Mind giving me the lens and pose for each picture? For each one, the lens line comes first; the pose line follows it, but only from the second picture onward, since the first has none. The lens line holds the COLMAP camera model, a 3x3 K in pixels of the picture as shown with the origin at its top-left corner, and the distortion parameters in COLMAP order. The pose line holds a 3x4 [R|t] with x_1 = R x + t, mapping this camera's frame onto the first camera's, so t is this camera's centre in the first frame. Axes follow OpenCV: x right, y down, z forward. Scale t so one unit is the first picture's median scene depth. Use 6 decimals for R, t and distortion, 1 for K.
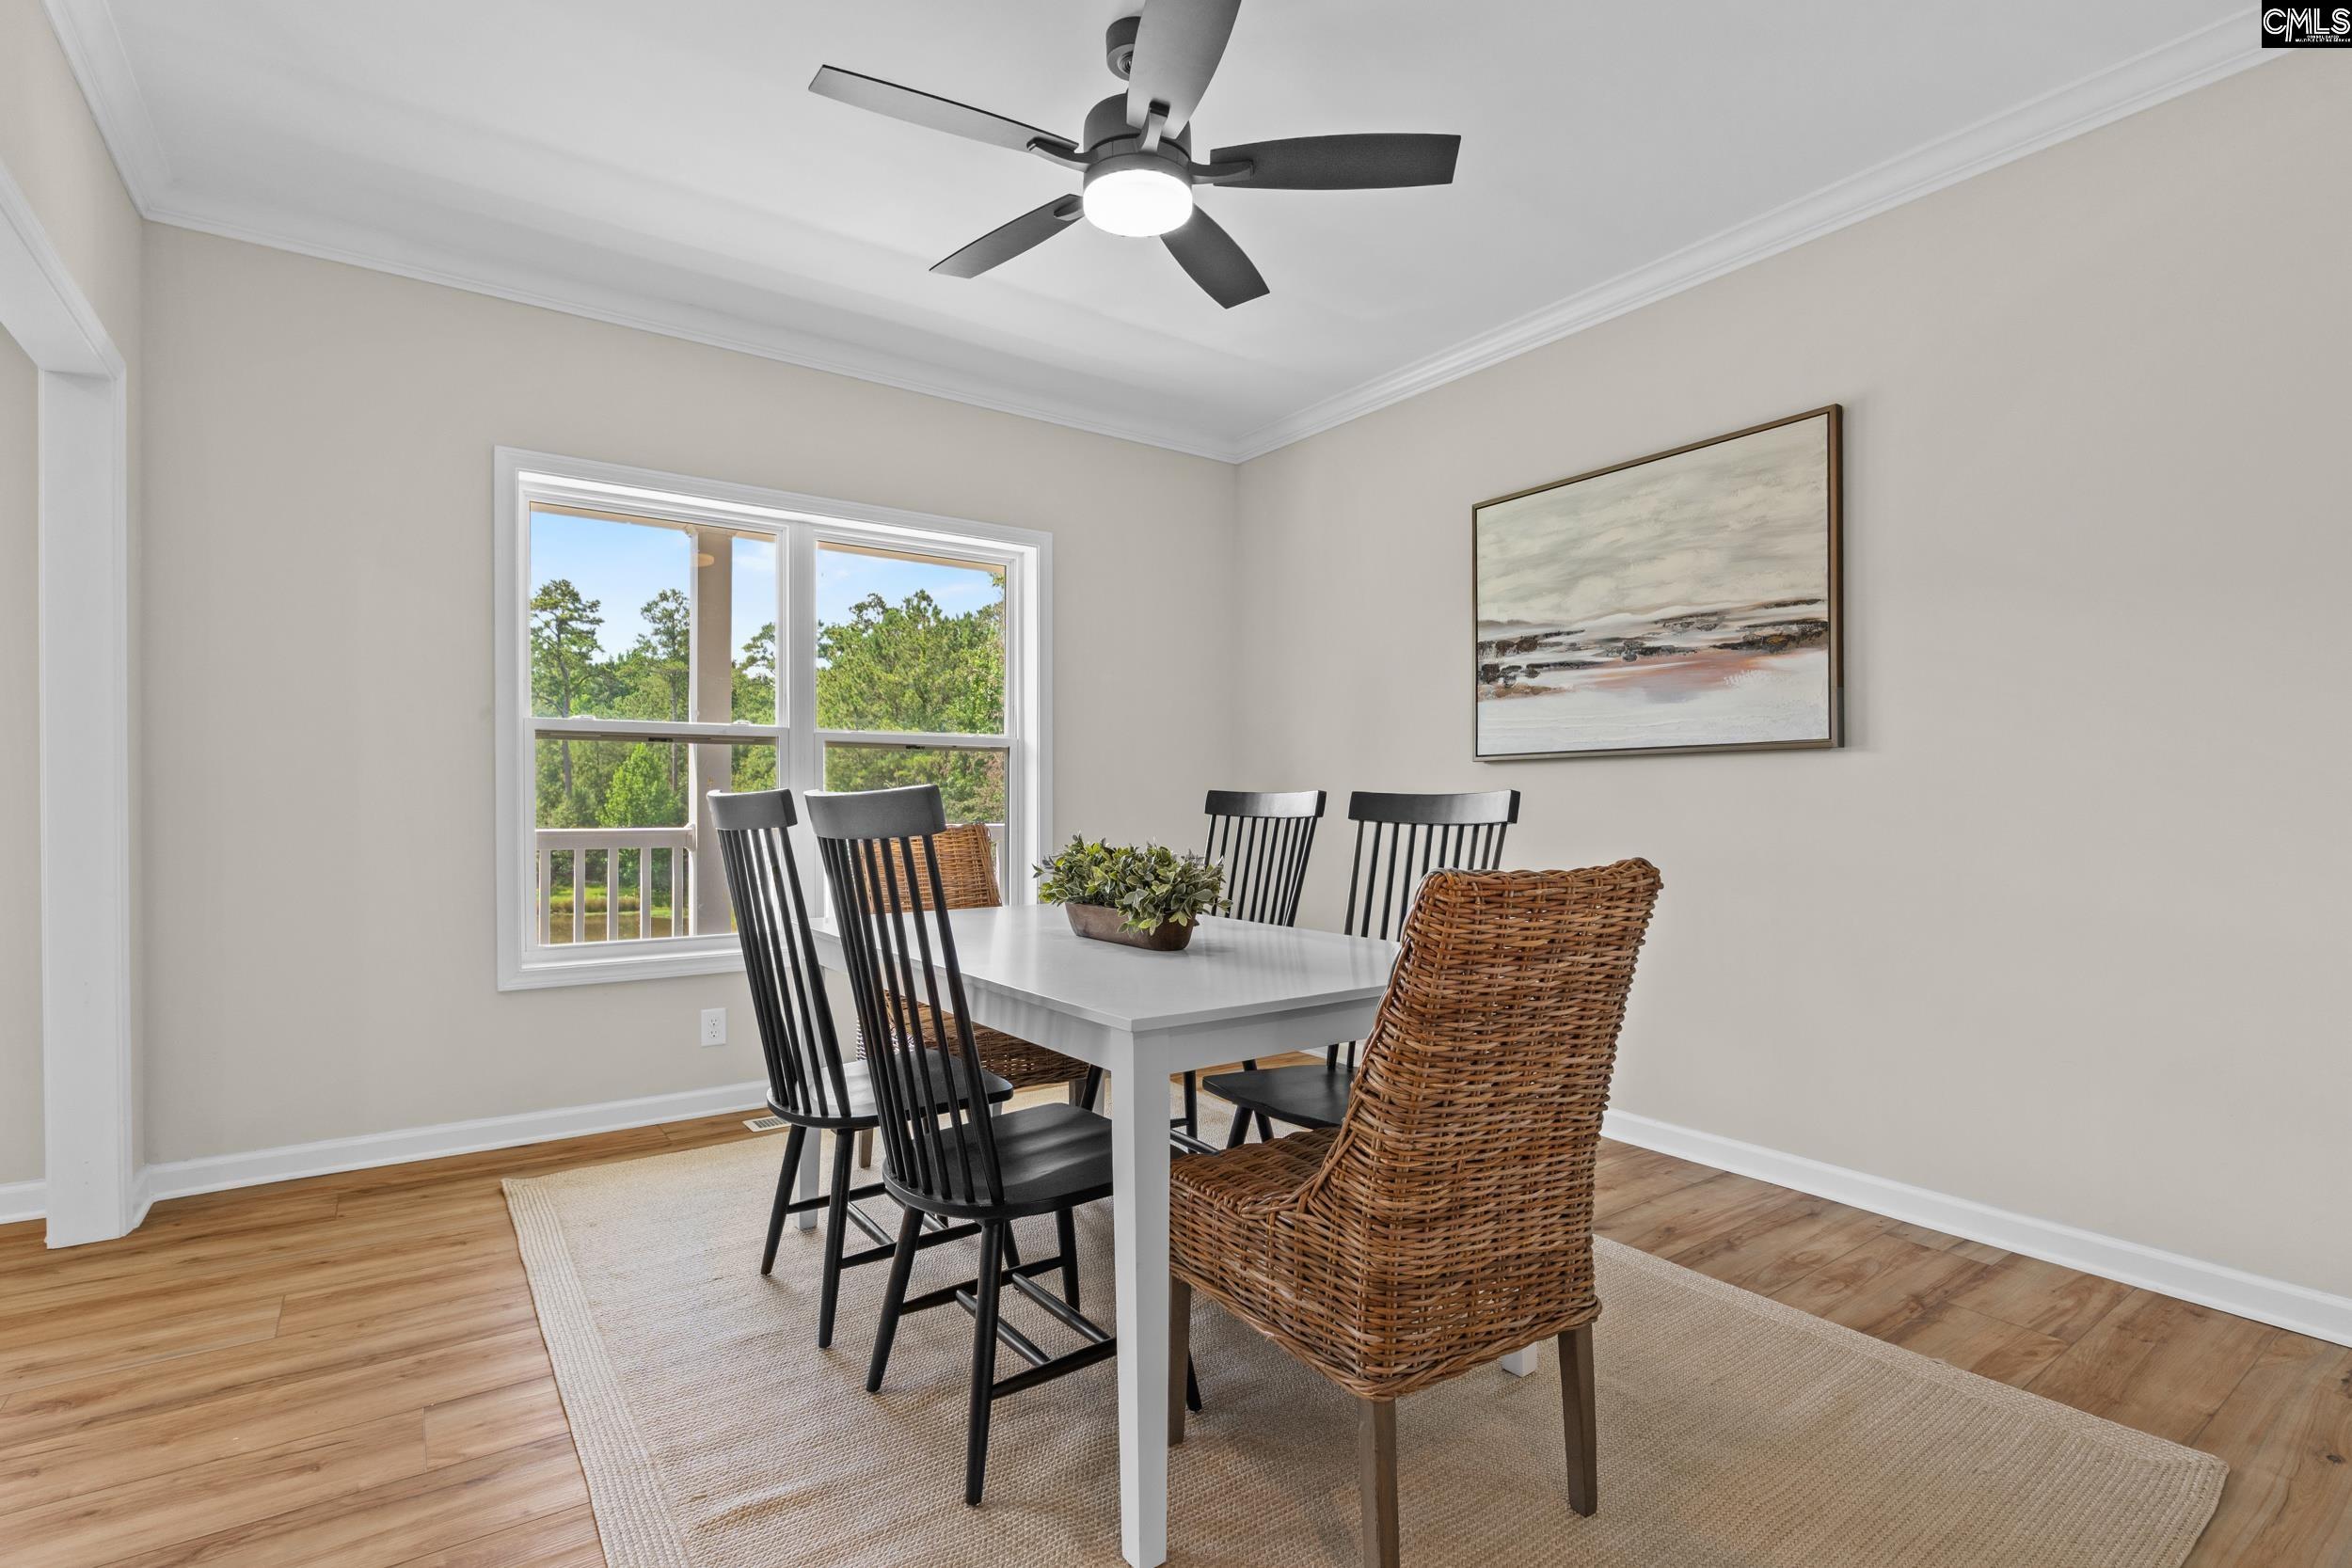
lens RADIAL K [[1109.4, 0, 1176.0], [0, 1109.4, 784.0], [0, 0, 1]] dist [-0.000185, -0.000343]
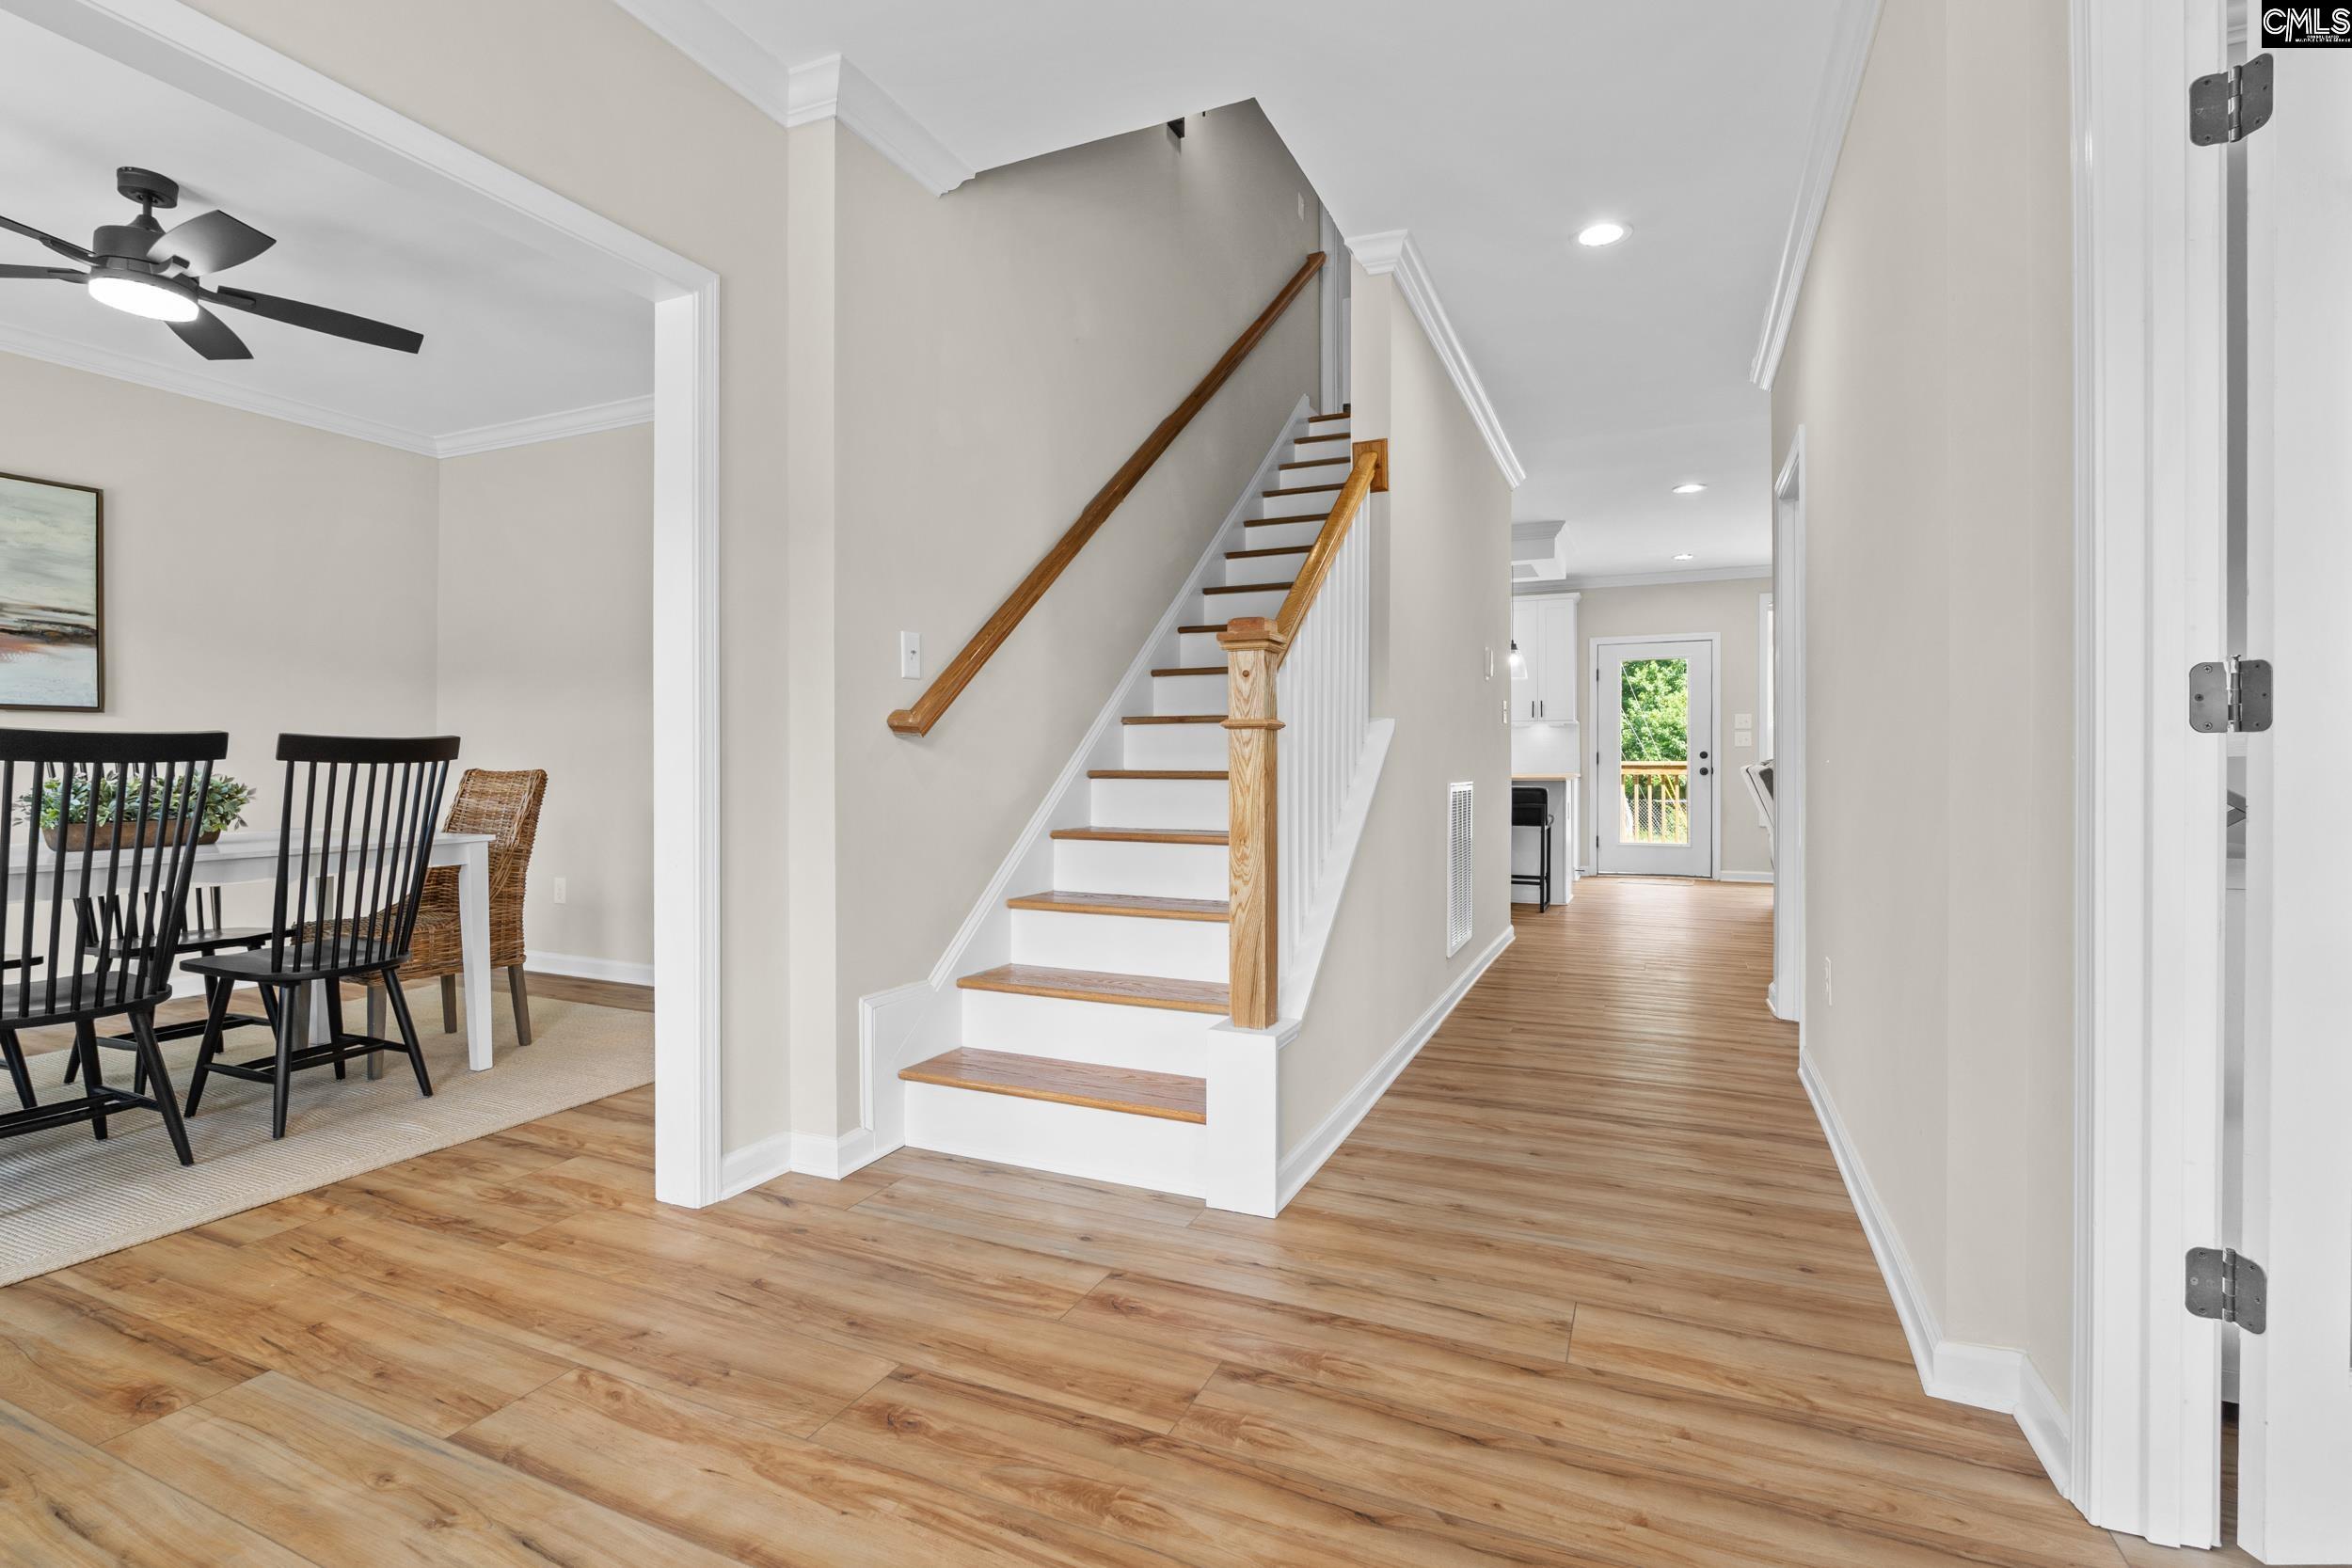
lens RADIAL K [[1109.4, 0, 1176.0], [0, 1109.4, 784.0], [0, 0, 1]] dist [-0.000185, -0.000343]
pose [[-0.515664, -0.017435, 0.856614, -1.486628], [-0.027333, 0.999619, 0.003892, 0.018828], [-0.856355, -0.021407, -0.515944, 0.507573]]
